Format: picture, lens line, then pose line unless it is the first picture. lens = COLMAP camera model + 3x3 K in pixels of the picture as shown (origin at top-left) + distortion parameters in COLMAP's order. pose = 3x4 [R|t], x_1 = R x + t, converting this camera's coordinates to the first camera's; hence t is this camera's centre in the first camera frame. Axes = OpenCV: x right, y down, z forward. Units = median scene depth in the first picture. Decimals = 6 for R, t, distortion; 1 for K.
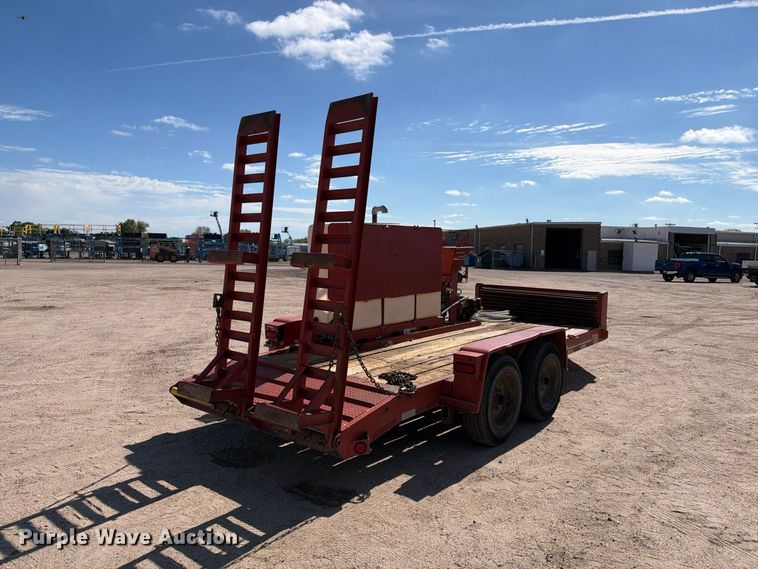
lens RADIAL K [[554.7, 0, 364.9], [0, 554.7, 283.7], [0, 0, 1]] dist [0.019845, -0.042978]
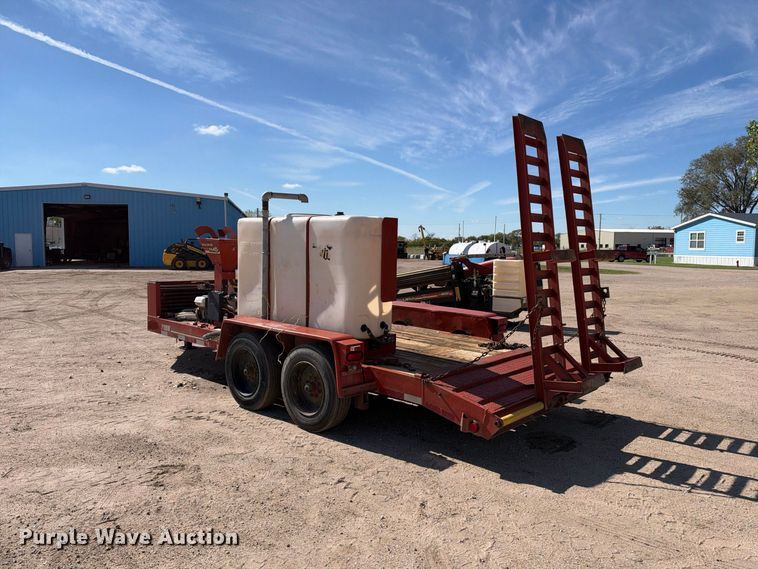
lens RADIAL K [[554.7, 0, 380.2], [0, 554.7, 300.5], [0, 0, 1]] dist [0.019845, -0.042978]
pose [[0.039901, -0.113271, 0.992763, -1.270846], [0.052878, 0.992401, 0.111104, -0.097536], [-0.997803, 0.048062, 0.045588, 1.259836]]
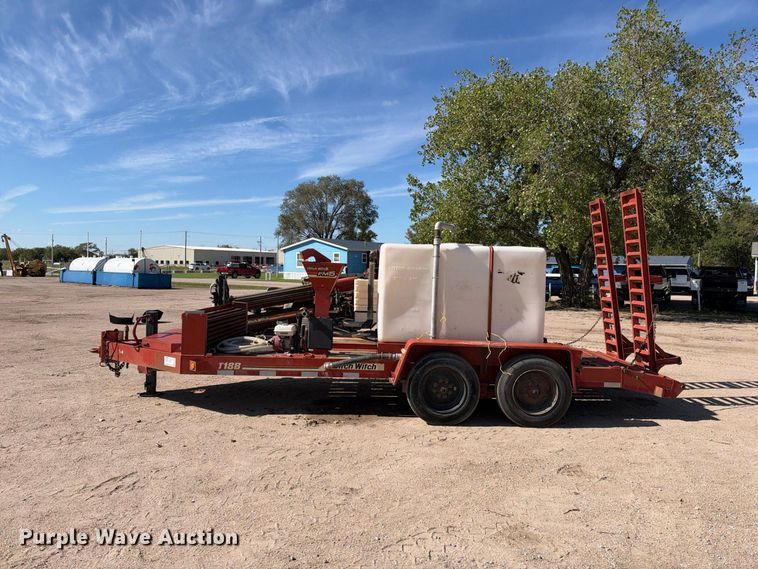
lens RADIAL K [[554.7, 0, 381.3], [0, 554.7, 302.8], [0, 0, 1]] dist [0.019845, -0.042978]
pose [[-0.656120, -0.076333, 0.750786, -0.927918], [0.014108, 0.993457, 0.113335, -0.173723], [-0.754525, 0.084953, -0.650749, 2.598970]]
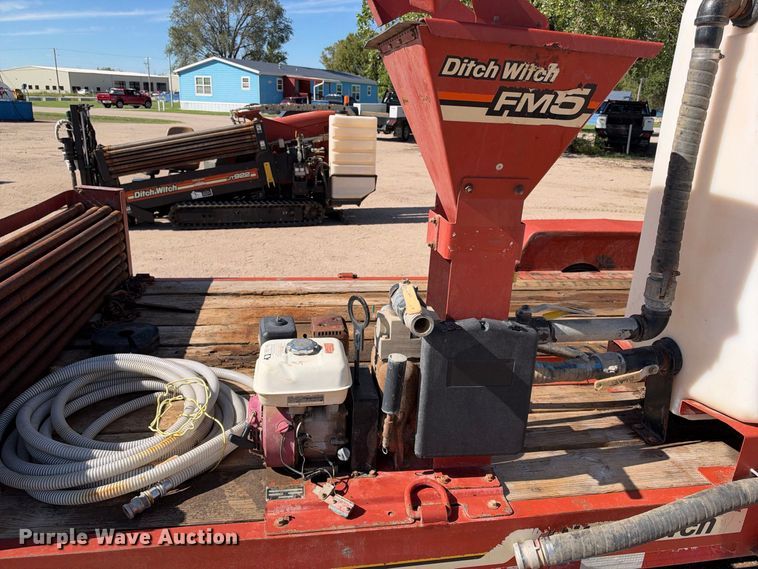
lens RADIAL K [[554.7, 0, 375.7], [0, 554.7, 288.7], [0, 0, 1]] dist [0.019845, -0.042978]
pose [[-0.761773, -0.247424, 0.598734, 0.095331], [-0.009677, 0.928438, 0.371361, -0.106703], [-0.647772, 0.277099, -0.709654, 2.044608]]
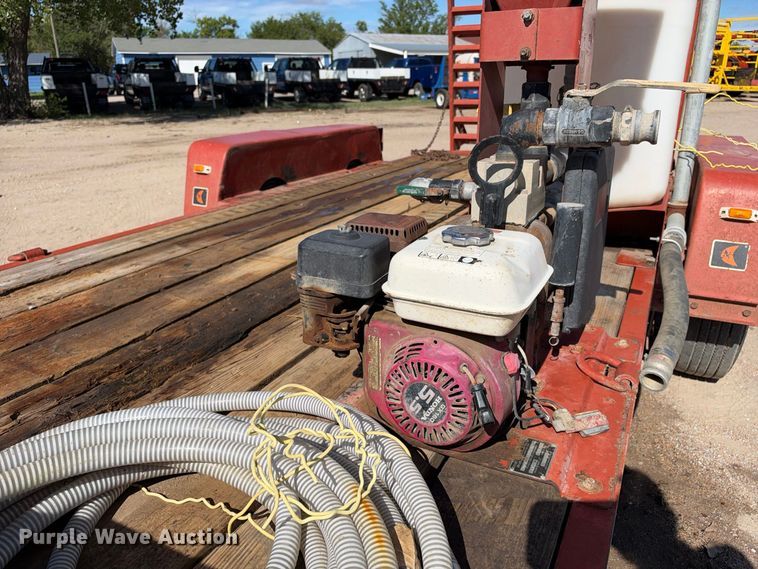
lens RADIAL K [[554.7, 0, 400.4], [0, 554.7, 282.7], [0, 0, 1]] dist [0.019845, -0.042978]
pose [[-0.968203, 0.081595, -0.236487, 0.377934], [-0.020481, 0.916288, 0.399996, -0.016356], [0.249328, 0.392121, -0.885481, 2.020360]]
